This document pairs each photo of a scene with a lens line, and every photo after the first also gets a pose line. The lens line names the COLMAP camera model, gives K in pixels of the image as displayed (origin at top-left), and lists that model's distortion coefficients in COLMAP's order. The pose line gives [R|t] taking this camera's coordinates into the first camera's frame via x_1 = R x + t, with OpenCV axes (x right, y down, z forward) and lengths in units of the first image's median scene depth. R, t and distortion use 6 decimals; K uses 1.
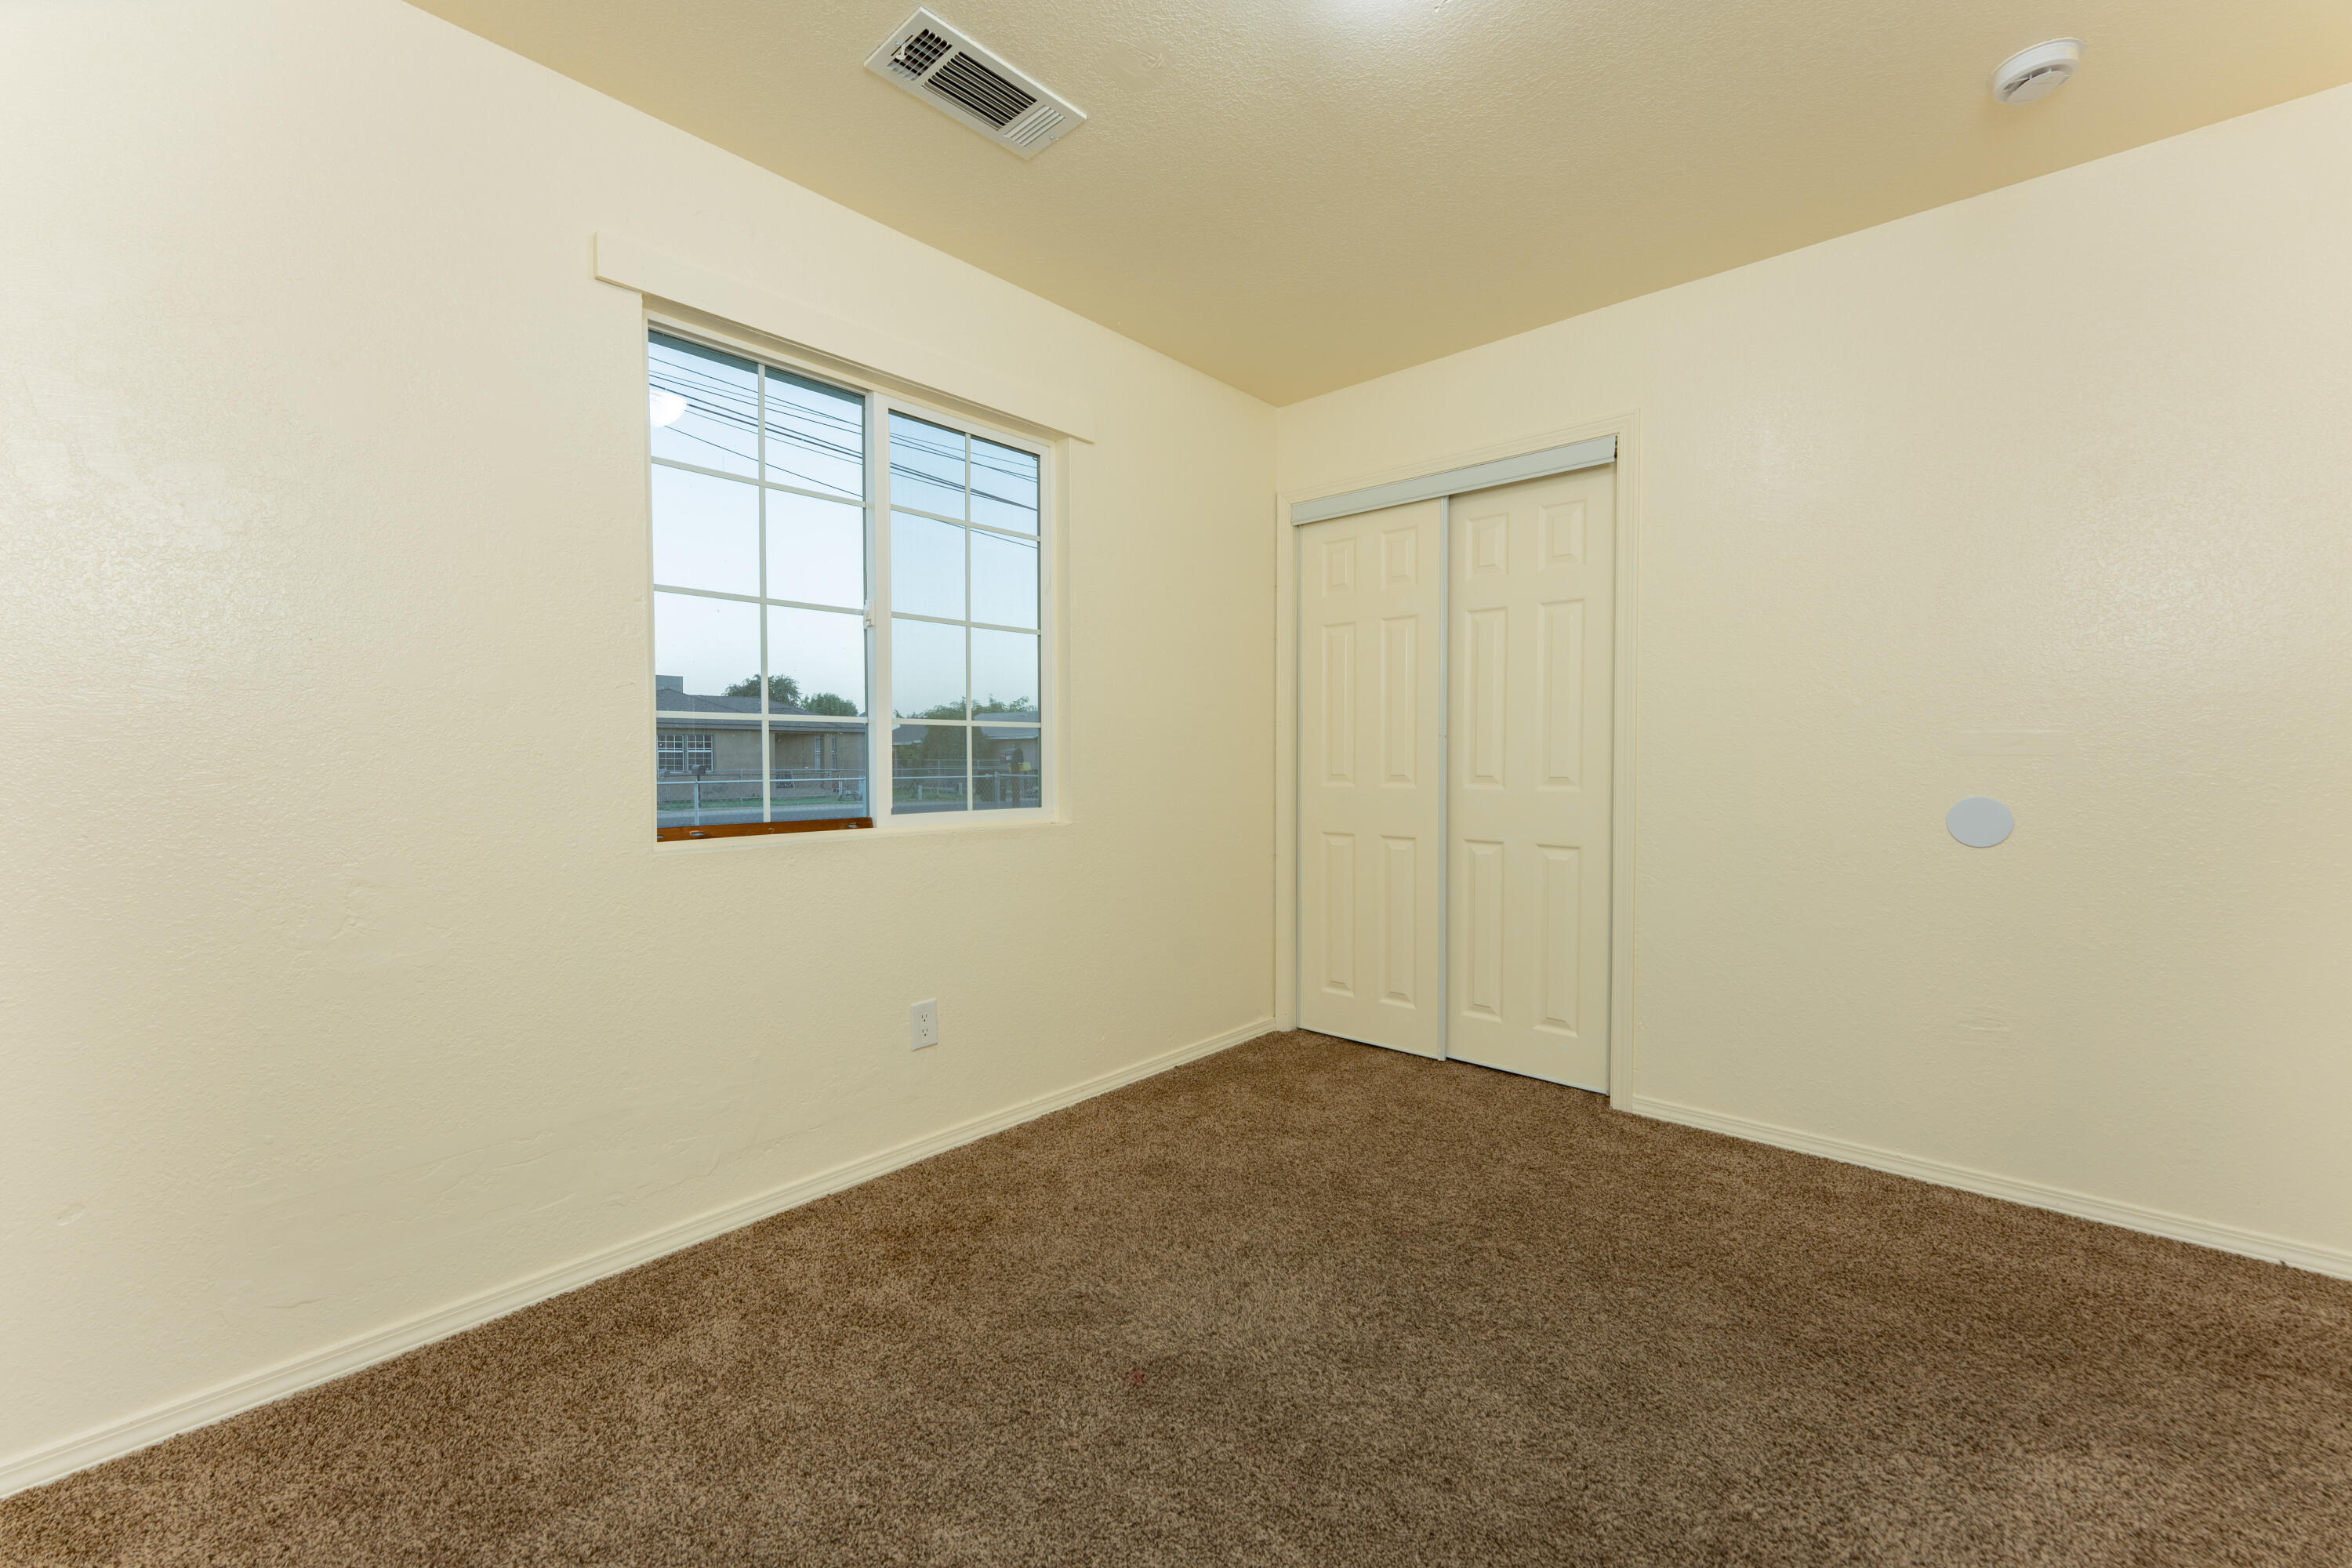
lens RADIAL K [[931.7, 0, 1177.1], [0, 931.7, 779.0], [0, 0, 1]] dist [0.000535, -0.000222]
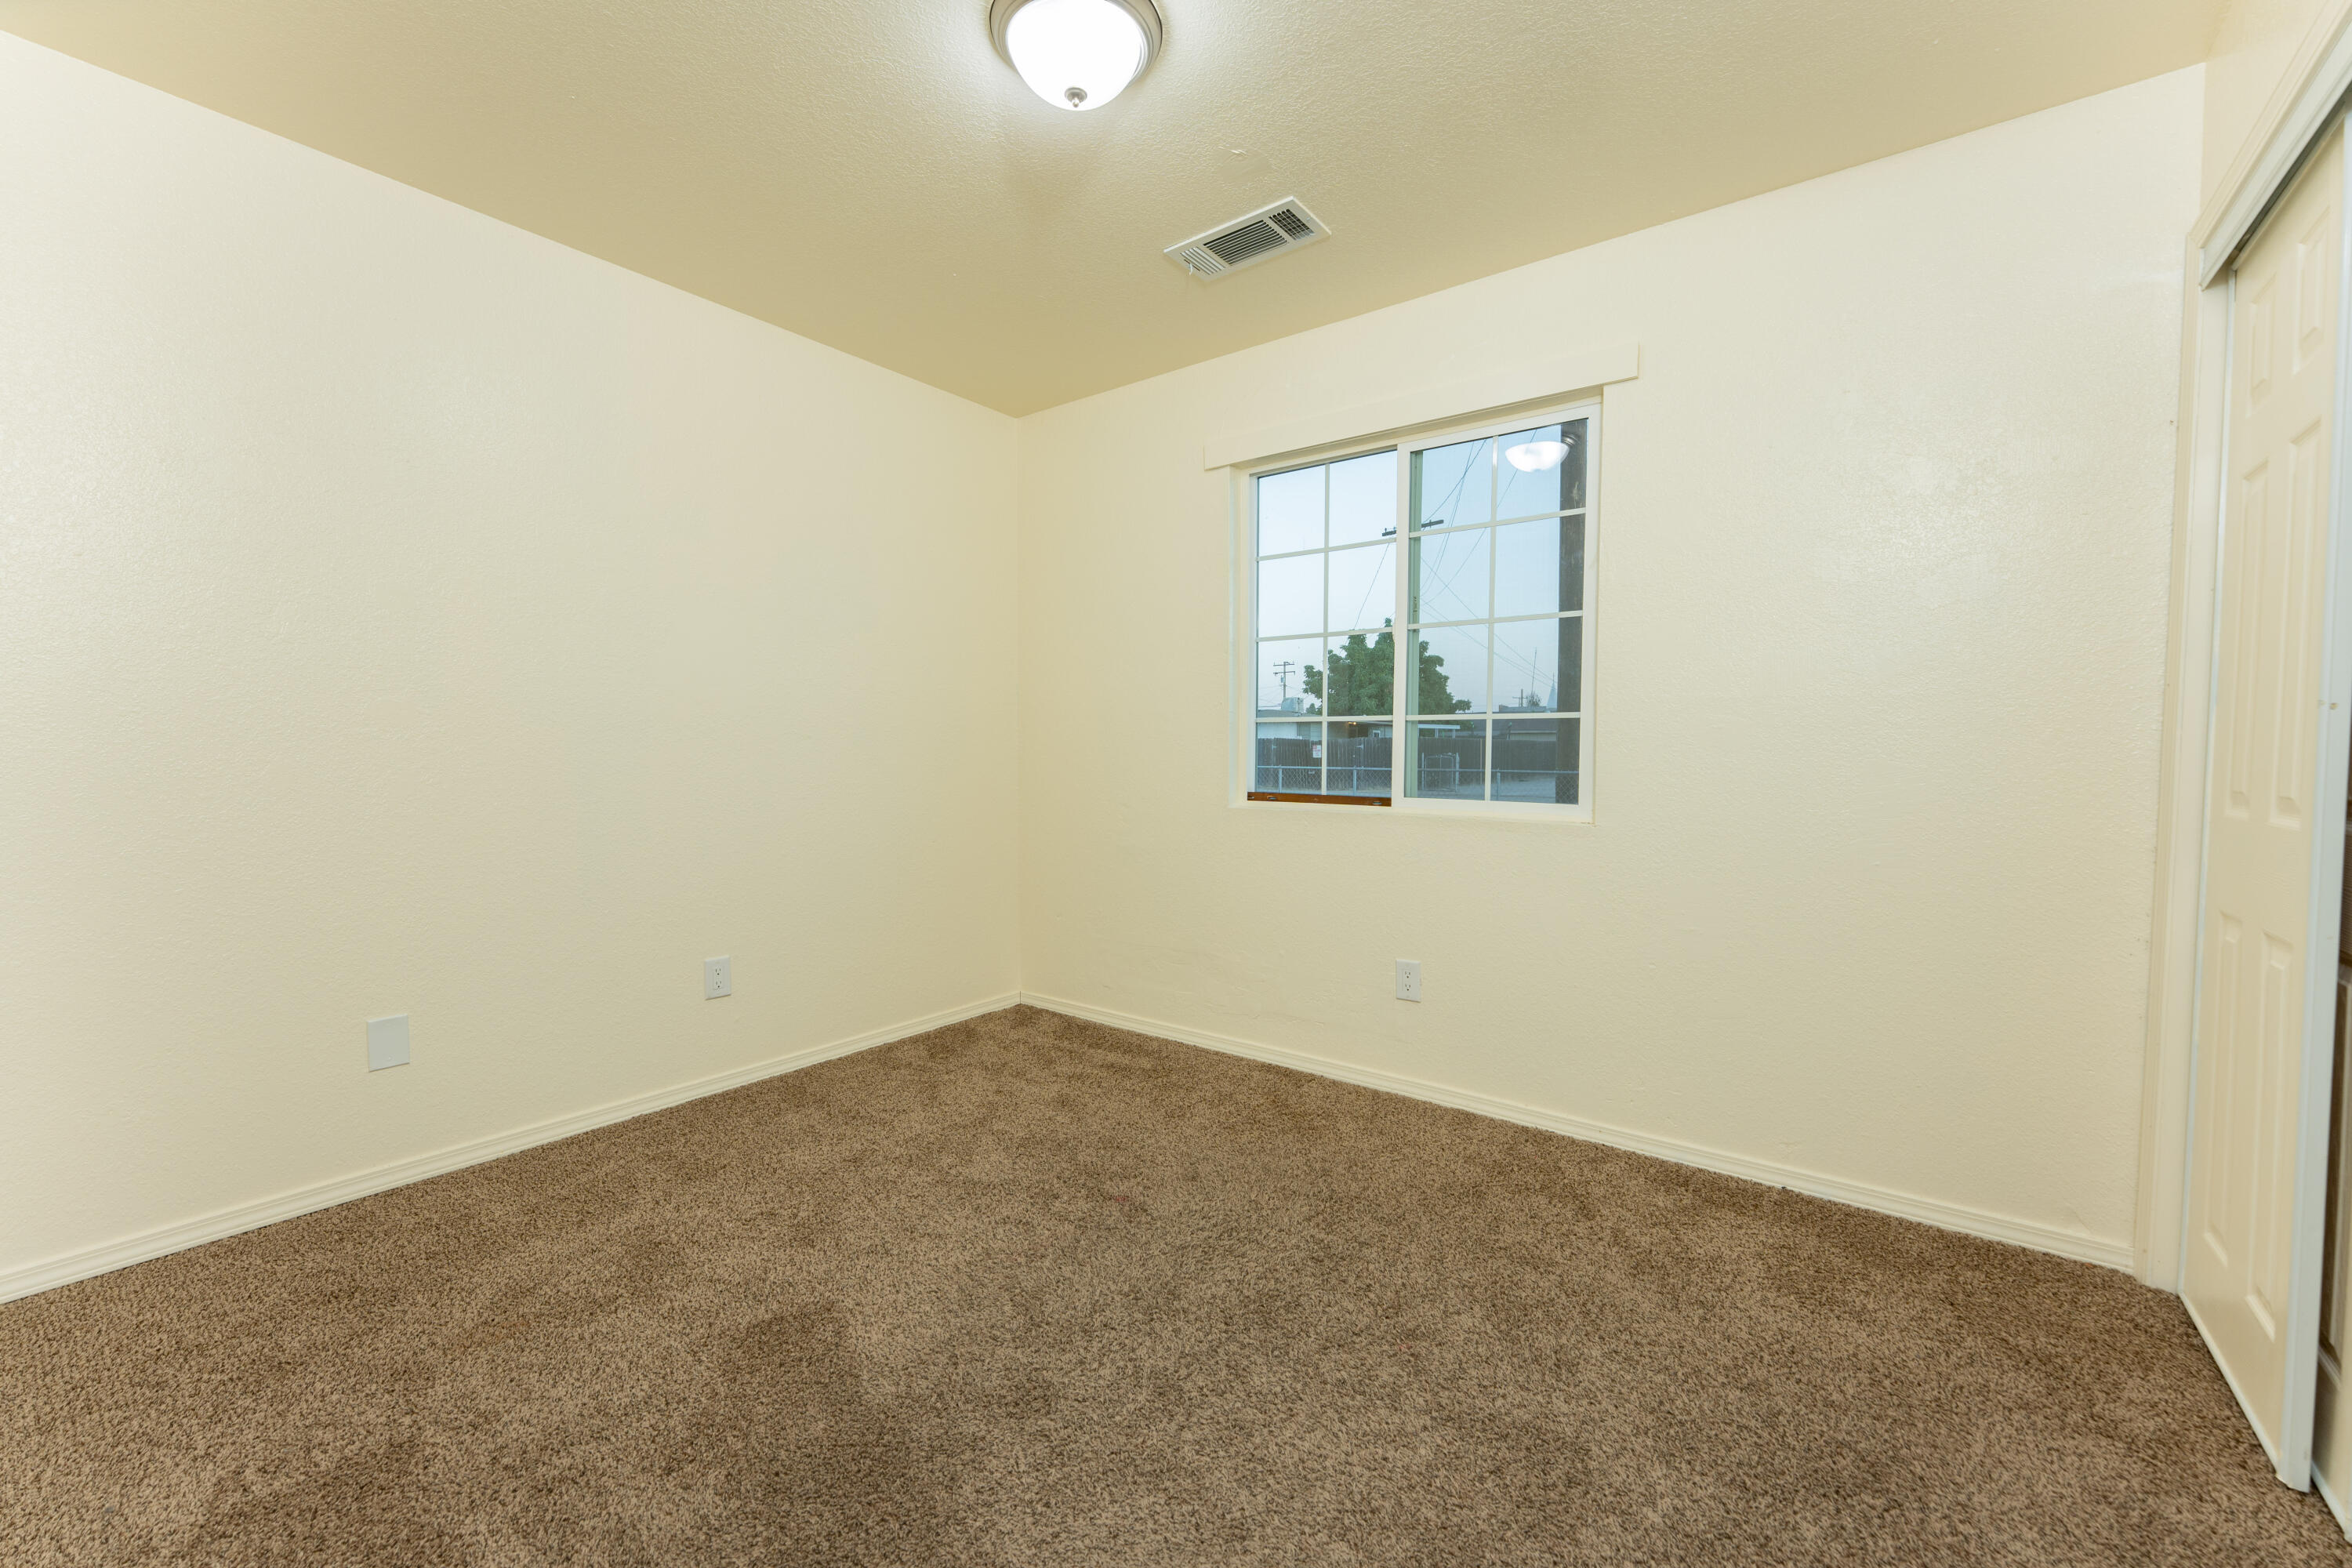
lens RADIAL K [[931.7, 0, 1177.1], [0, 931.7, 779.0], [0, 0, 1]] dist [0.000535, -0.000222]
pose [[0.089017, 0.038109, -0.995301, 0.853607], [-0.026750, 0.998999, 0.035858, -0.019347], [0.995671, 0.023433, 0.089947, 0.615503]]
